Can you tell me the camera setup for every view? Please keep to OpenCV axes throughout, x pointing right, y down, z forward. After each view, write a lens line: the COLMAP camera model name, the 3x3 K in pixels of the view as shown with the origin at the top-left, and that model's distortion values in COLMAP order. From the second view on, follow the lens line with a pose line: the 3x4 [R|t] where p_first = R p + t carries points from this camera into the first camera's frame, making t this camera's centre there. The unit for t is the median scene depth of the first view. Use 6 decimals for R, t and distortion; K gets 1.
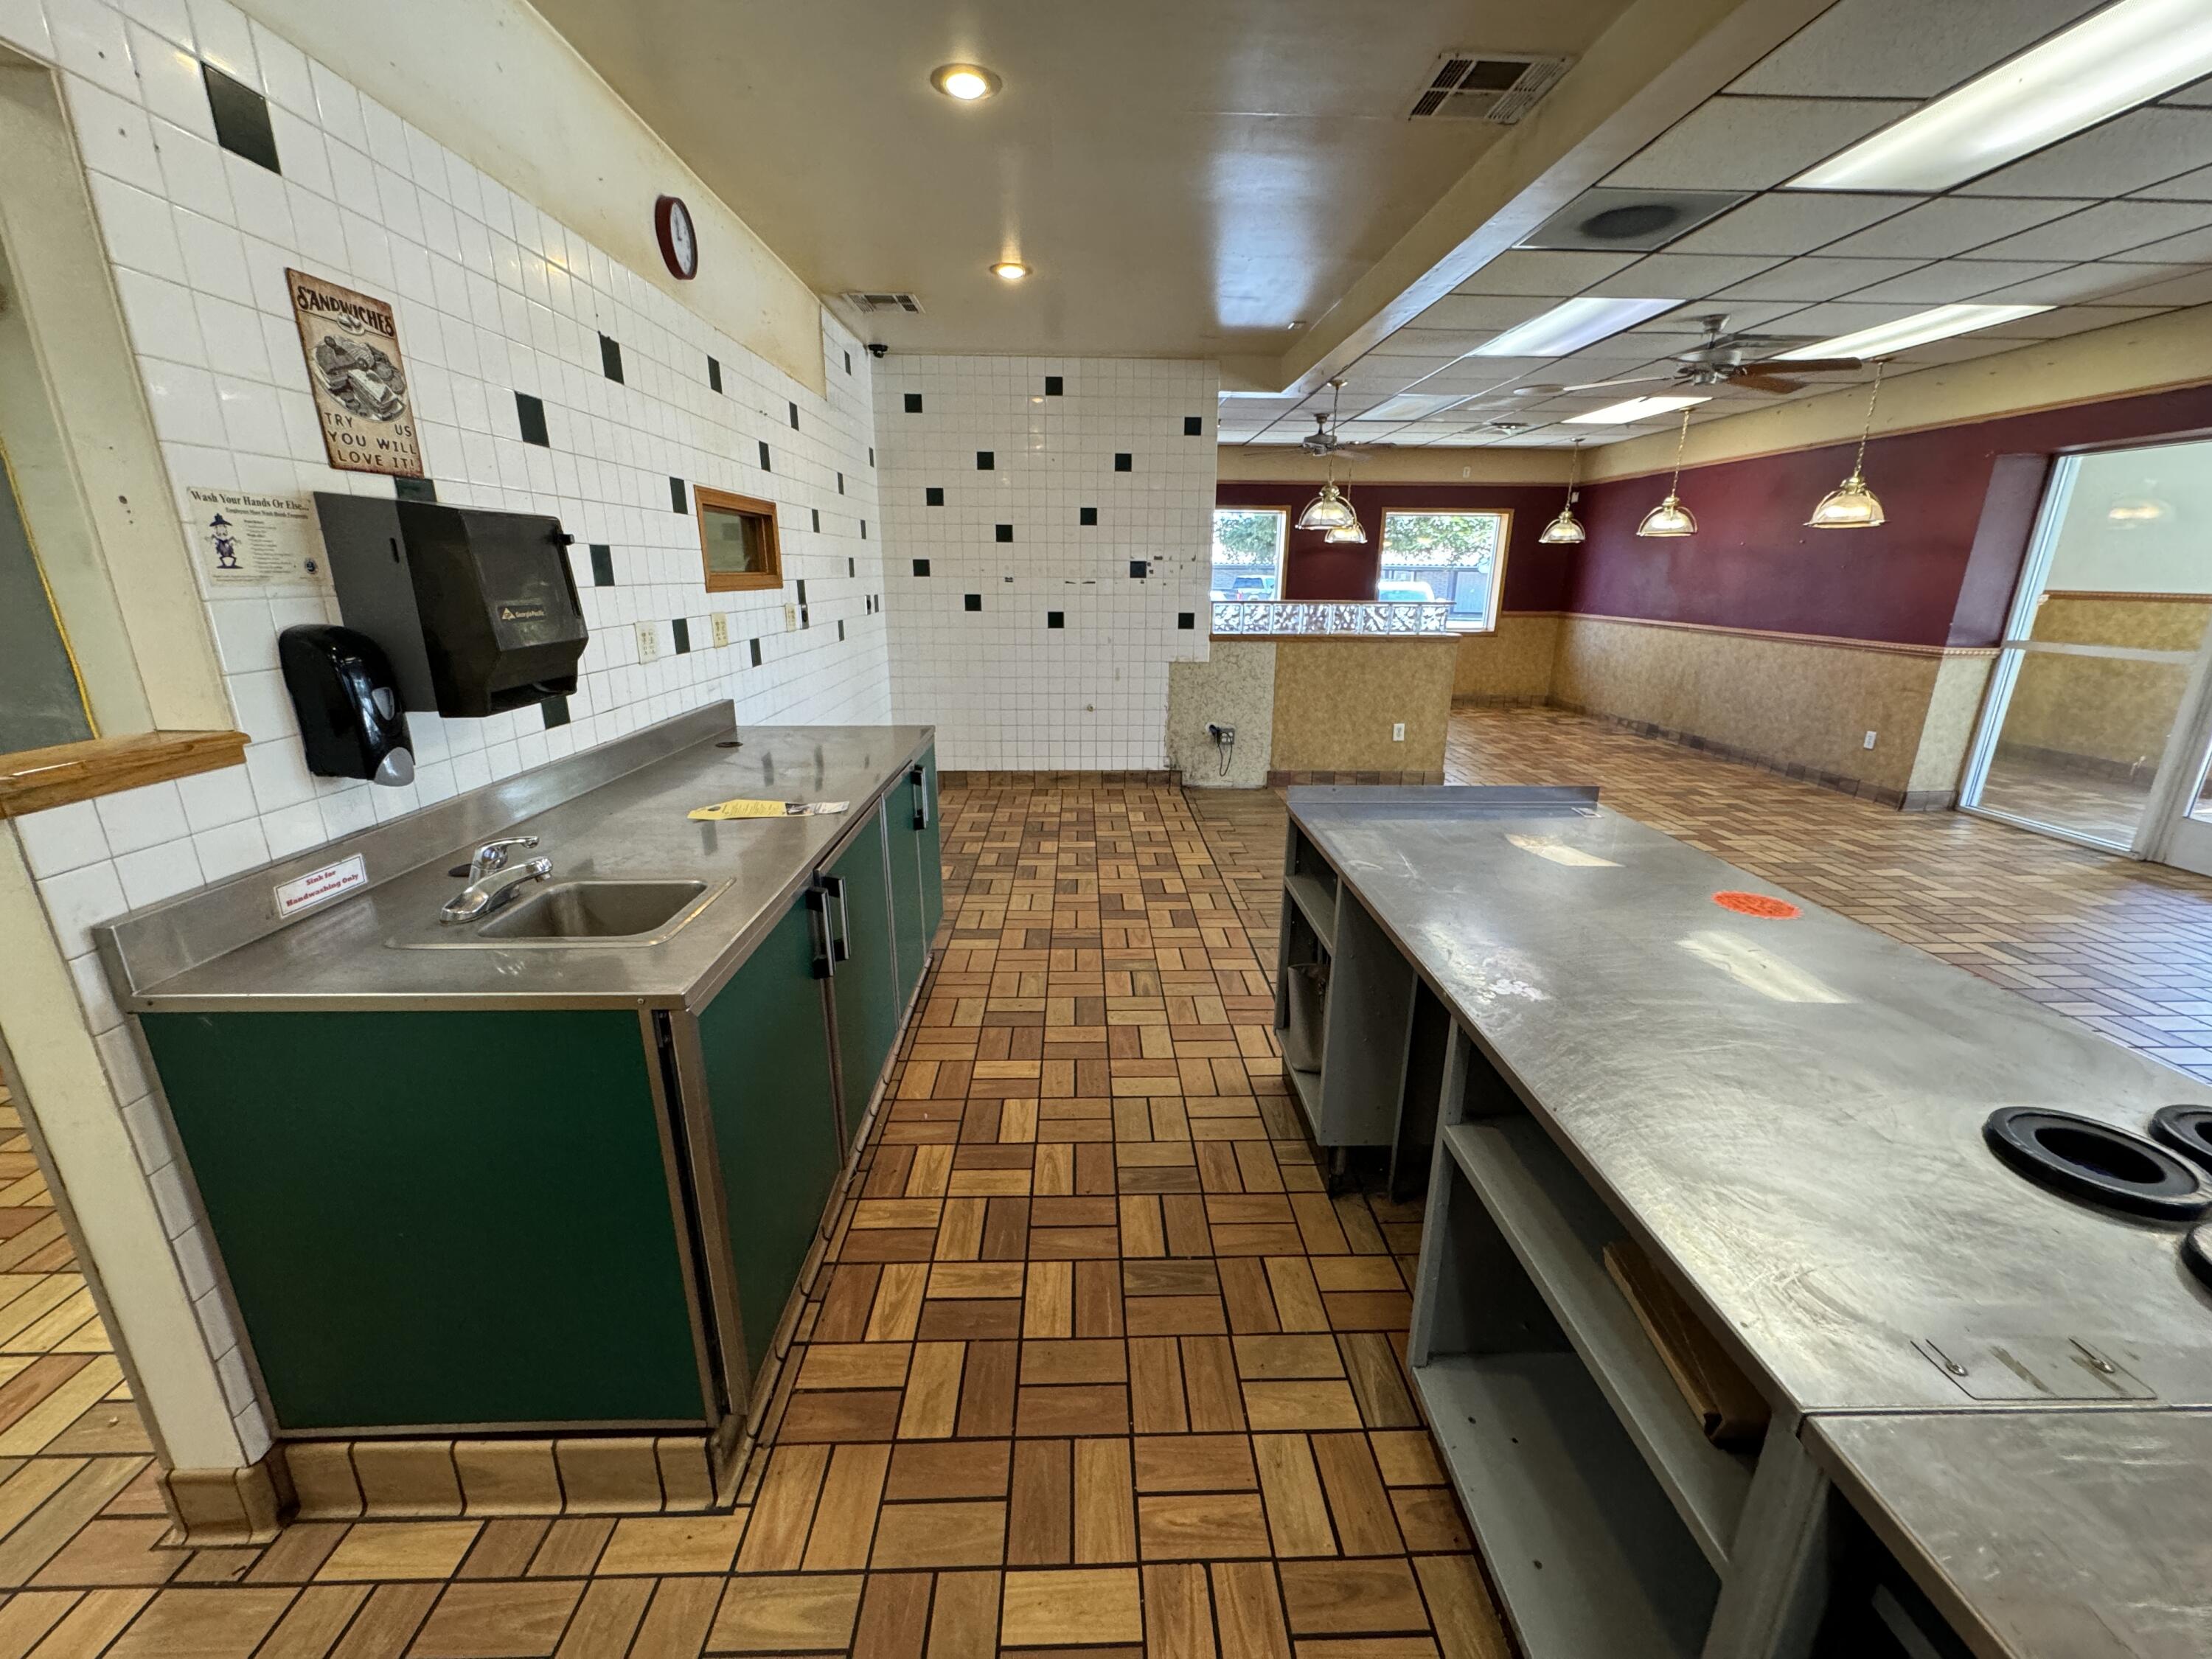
lens RADIAL K [[884.2, 0, 1106.6], [0, 884.2, 828.4], [0, 0, 1]] dist [-0.004367, -0.000443]
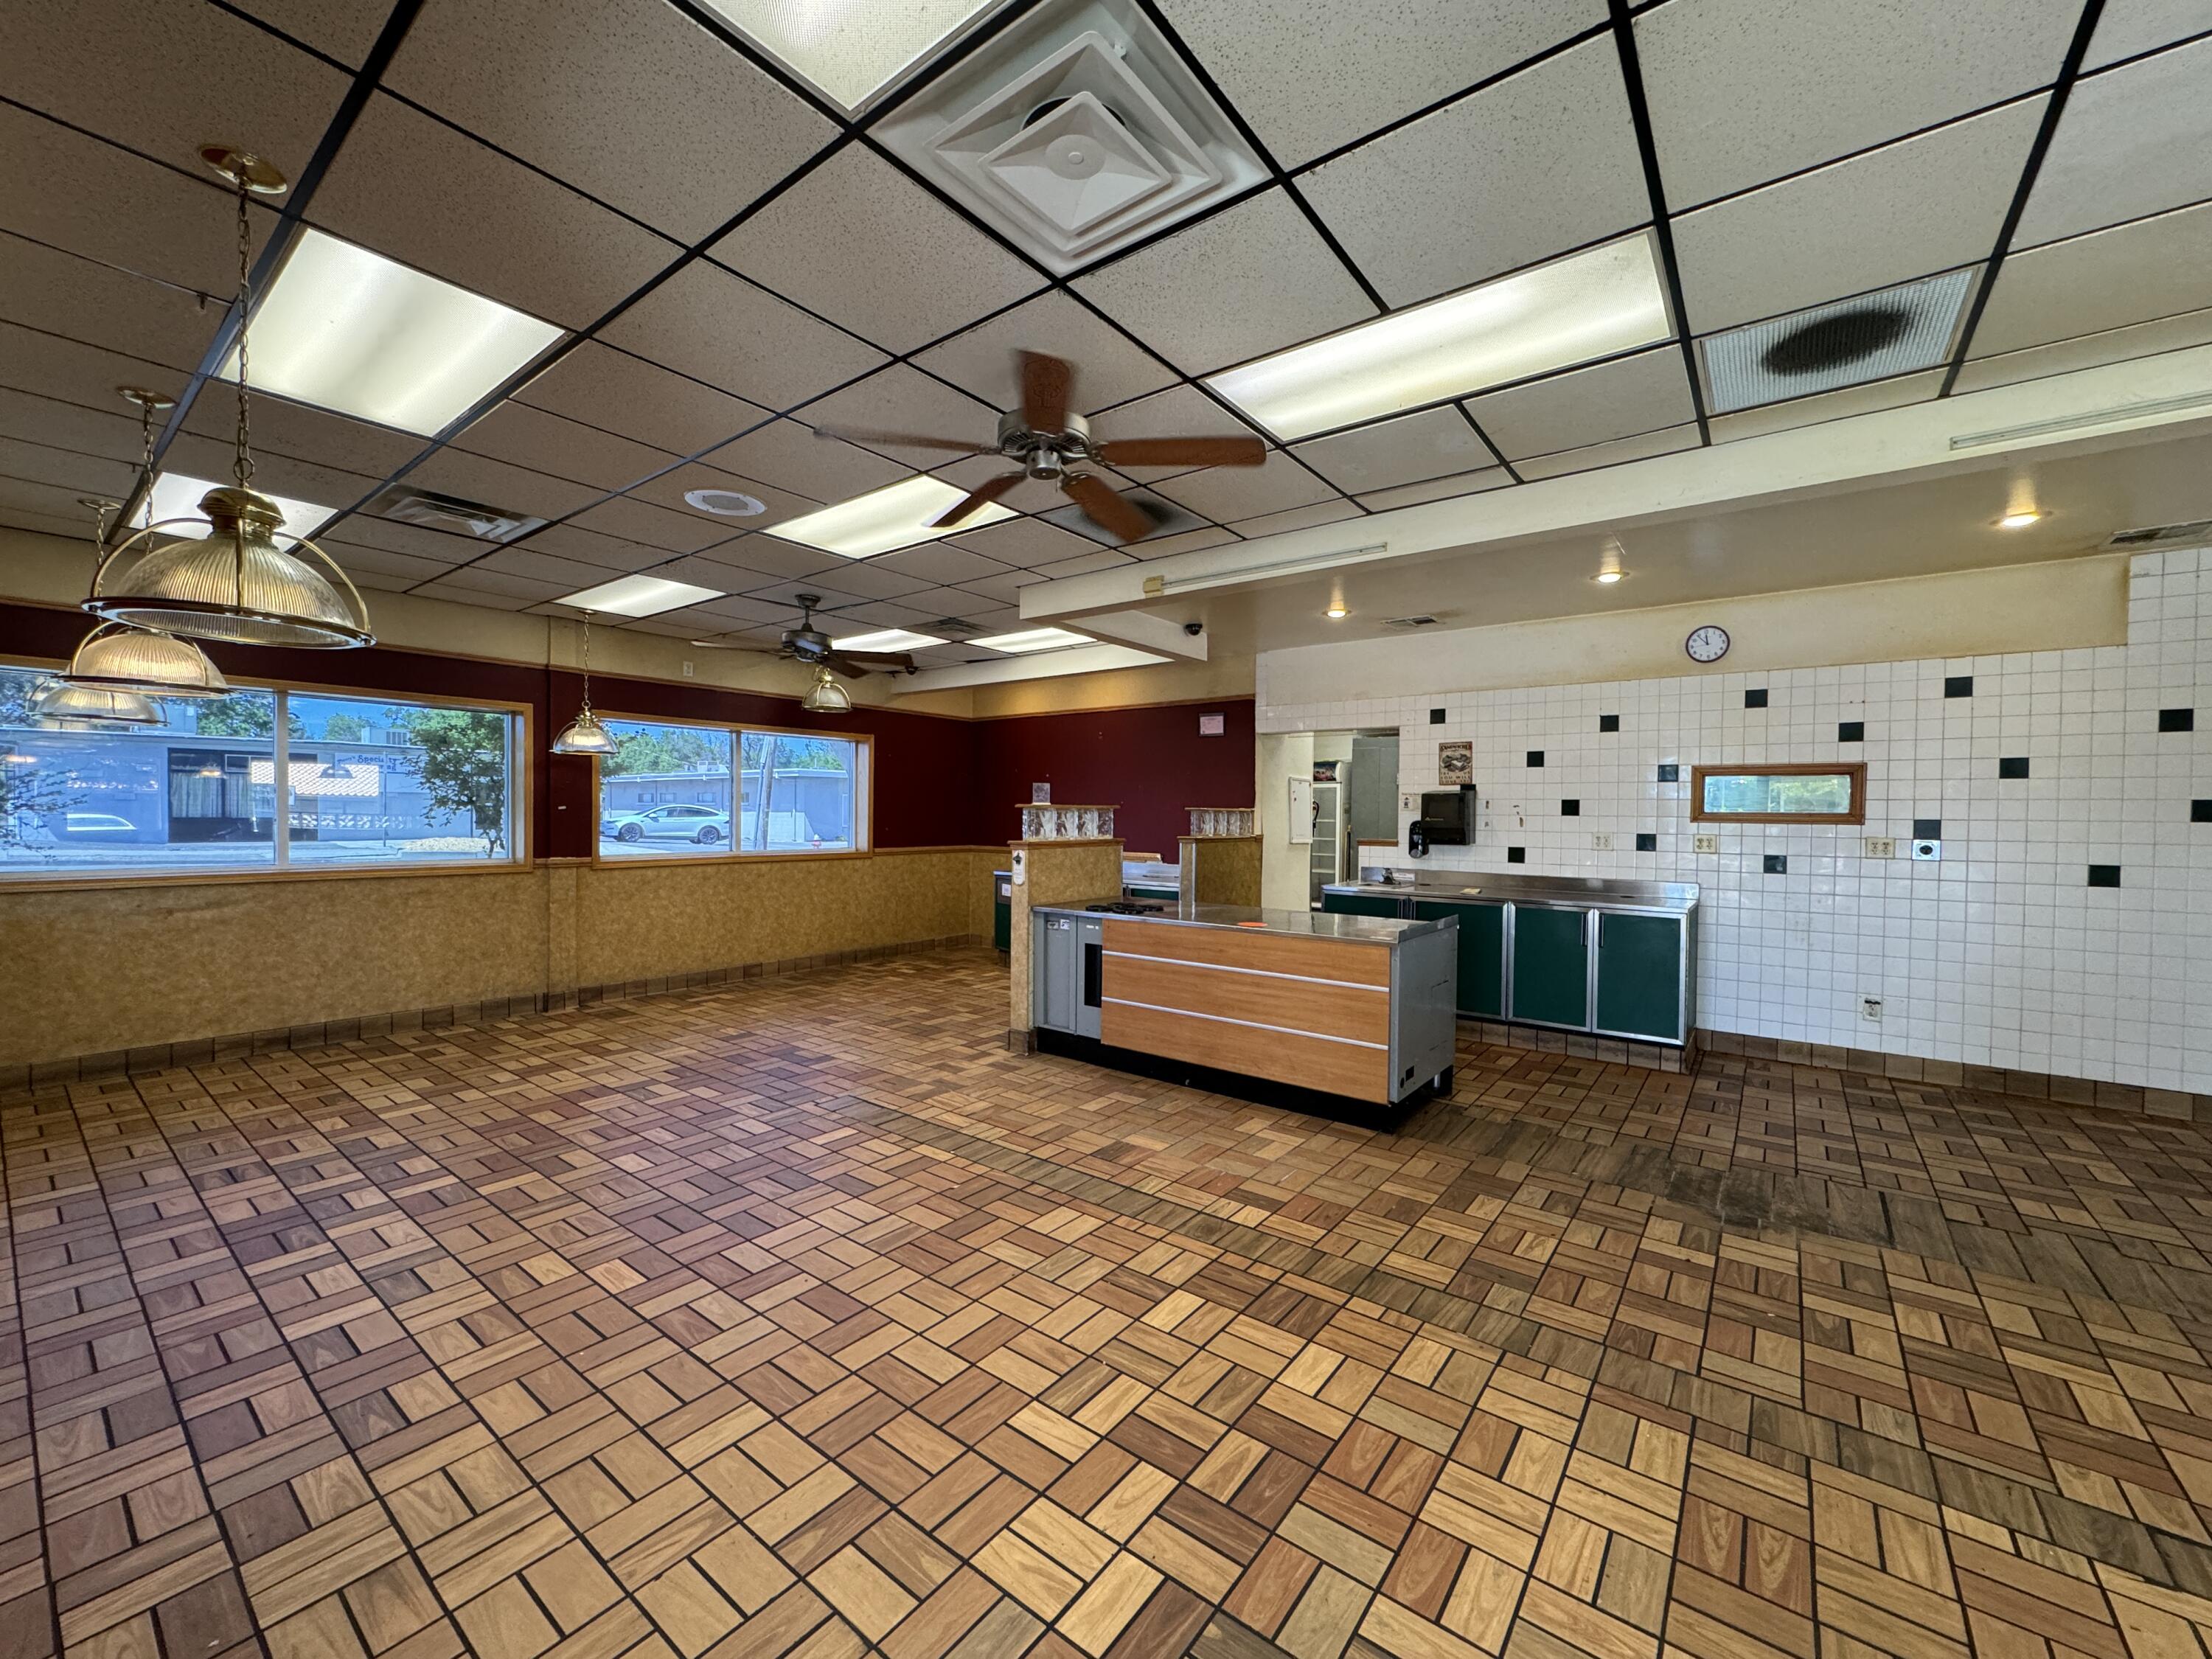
lens RADIAL K [[884.2, 0, 1103.1], [0, 884.2, 822.5], [0, 0, 1]] dist [-0.004367, -0.000443]
pose [[-0.631237, 0.000872, -0.775589, 3.283210], [-0.230707, 0.954522, 0.188841, -0.642242], [0.740482, 0.298138, -0.602329, 2.319790]]
